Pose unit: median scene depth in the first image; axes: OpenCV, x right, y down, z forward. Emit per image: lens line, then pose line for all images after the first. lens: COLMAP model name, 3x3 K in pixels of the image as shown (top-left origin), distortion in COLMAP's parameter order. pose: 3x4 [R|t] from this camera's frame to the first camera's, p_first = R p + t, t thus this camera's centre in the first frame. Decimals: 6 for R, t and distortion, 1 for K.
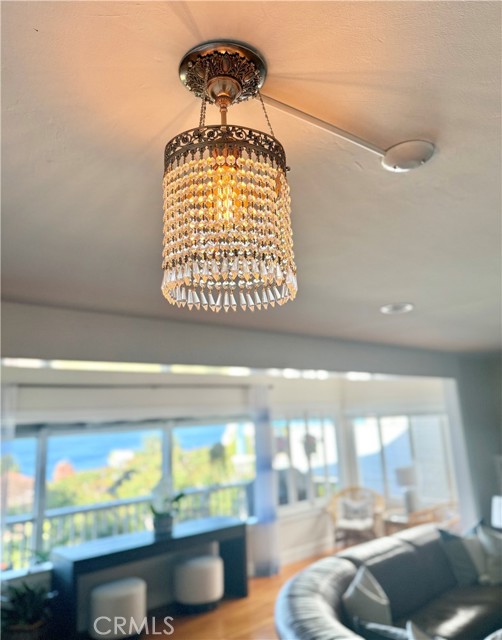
lens RADIAL K [[479.1, 0, 245.3], [0, 479.1, 316.2], [0, 0, 1]] dist [0.003579, 0.005304]
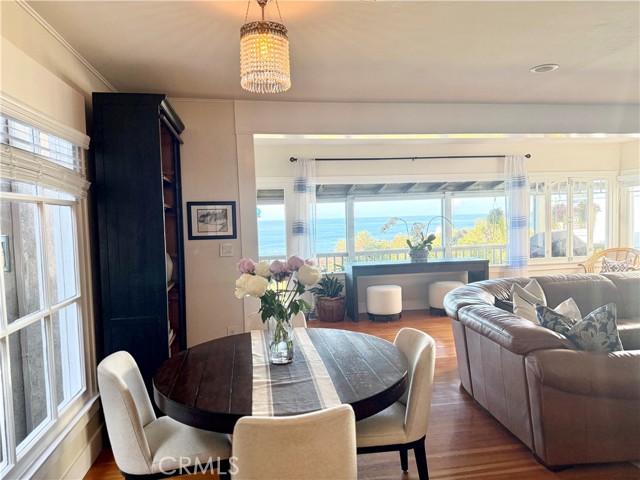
lens RADIAL K [[449.0, 0, 319.4], [0, 449.0, 240.6], [0, 0, 1]] dist [0.016984, -0.021513]
pose [[0.836454, 0.047323, -0.545991, 0.340887], [0.106353, 0.963309, 0.246426, 0.045126], [0.537619, -0.264192, 0.800730, -0.223037]]
